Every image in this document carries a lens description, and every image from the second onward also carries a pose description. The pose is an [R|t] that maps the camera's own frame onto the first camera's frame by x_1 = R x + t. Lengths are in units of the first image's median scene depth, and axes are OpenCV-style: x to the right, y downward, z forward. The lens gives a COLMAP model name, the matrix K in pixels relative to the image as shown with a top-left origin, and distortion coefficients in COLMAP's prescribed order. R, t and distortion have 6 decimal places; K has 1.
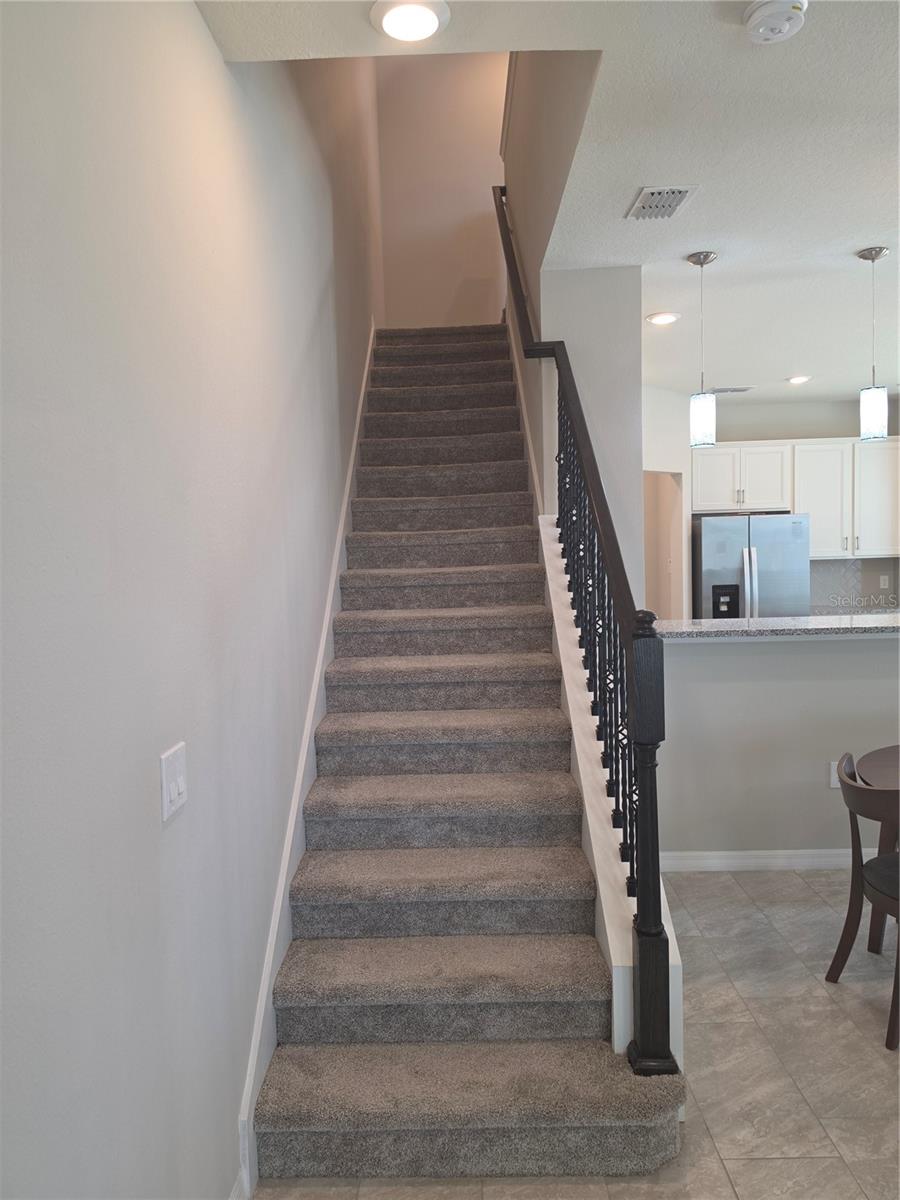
lens RADIAL K [[830.8, 0, 450.0], [0, 830.8, 600.0], [0, 0, 1]] dist [0.082513, -0.114781]
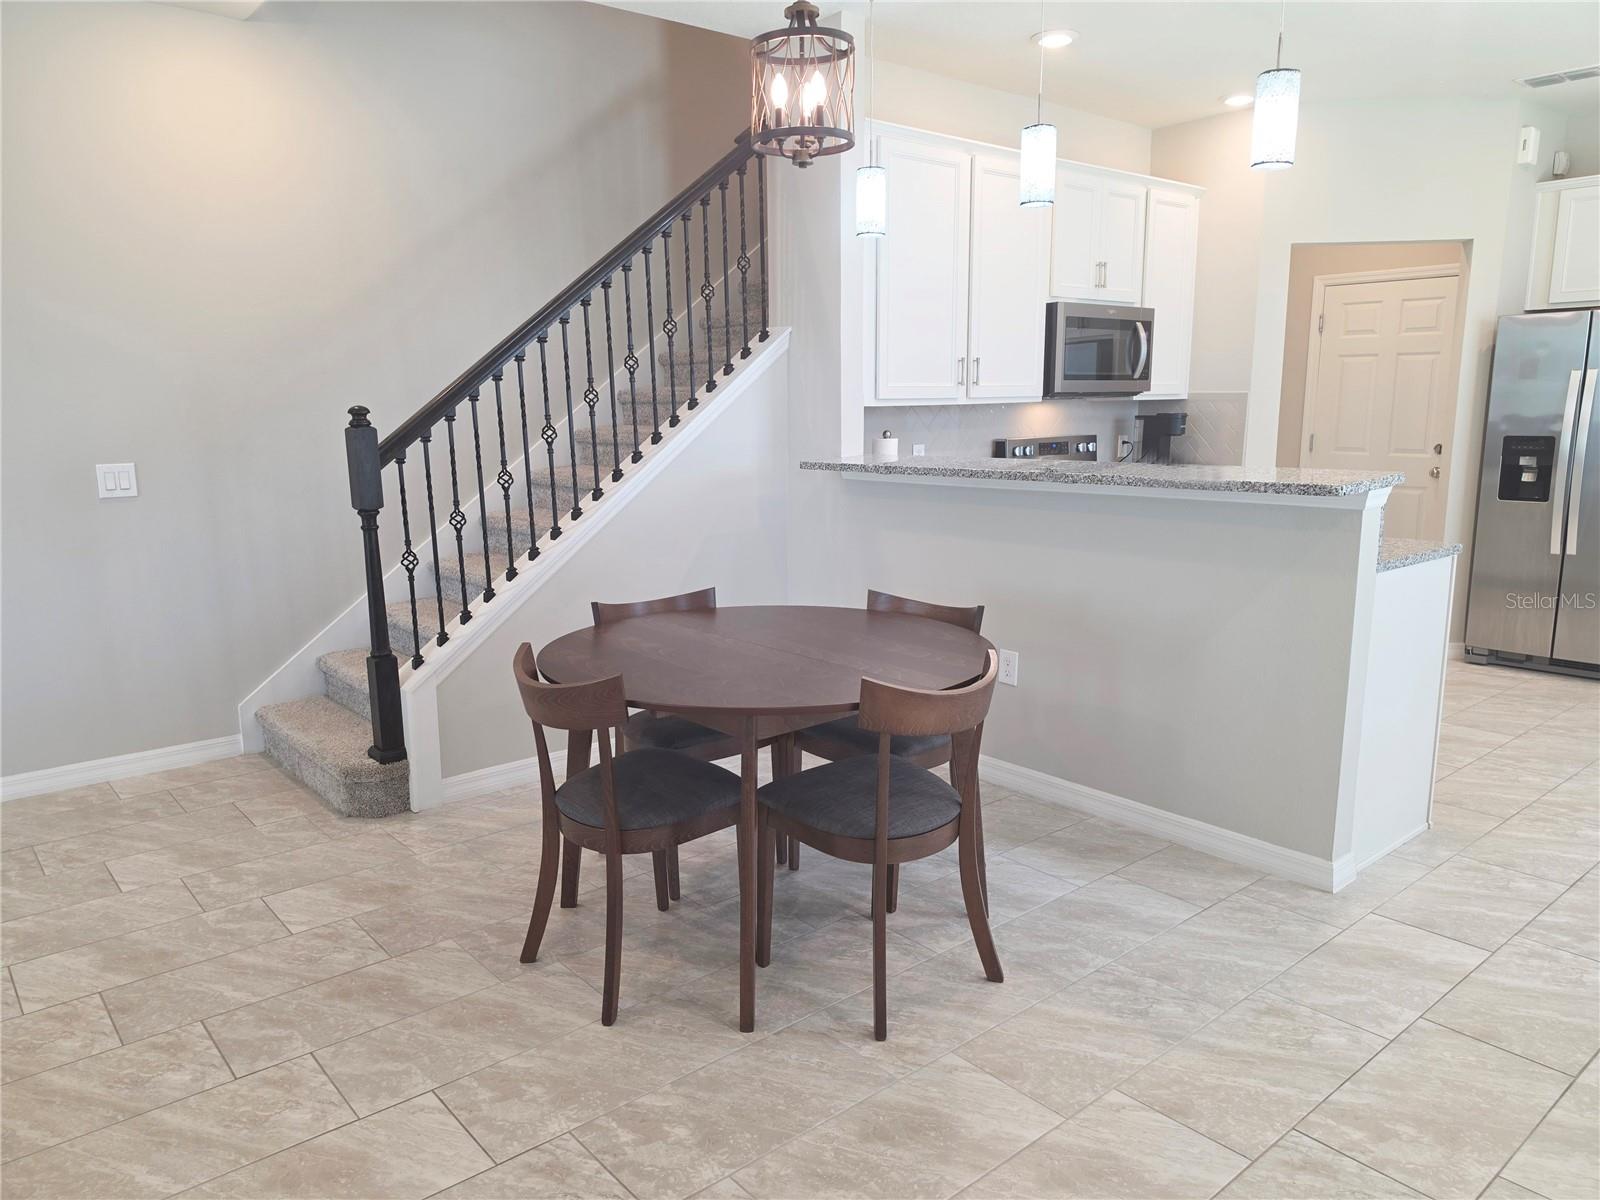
lens RADIAL K [[1098.4, 0, 780.6], [0, 1098.4, 618.3], [0, 0, 1]] dist [0.040075, -0.046690]
pose [[0.645928, 0.174094, -0.743282, 0.554203], [-0.051057, 0.981321, 0.185478, -0.009334], [0.761689, -0.081855, 0.642751, 0.101306]]
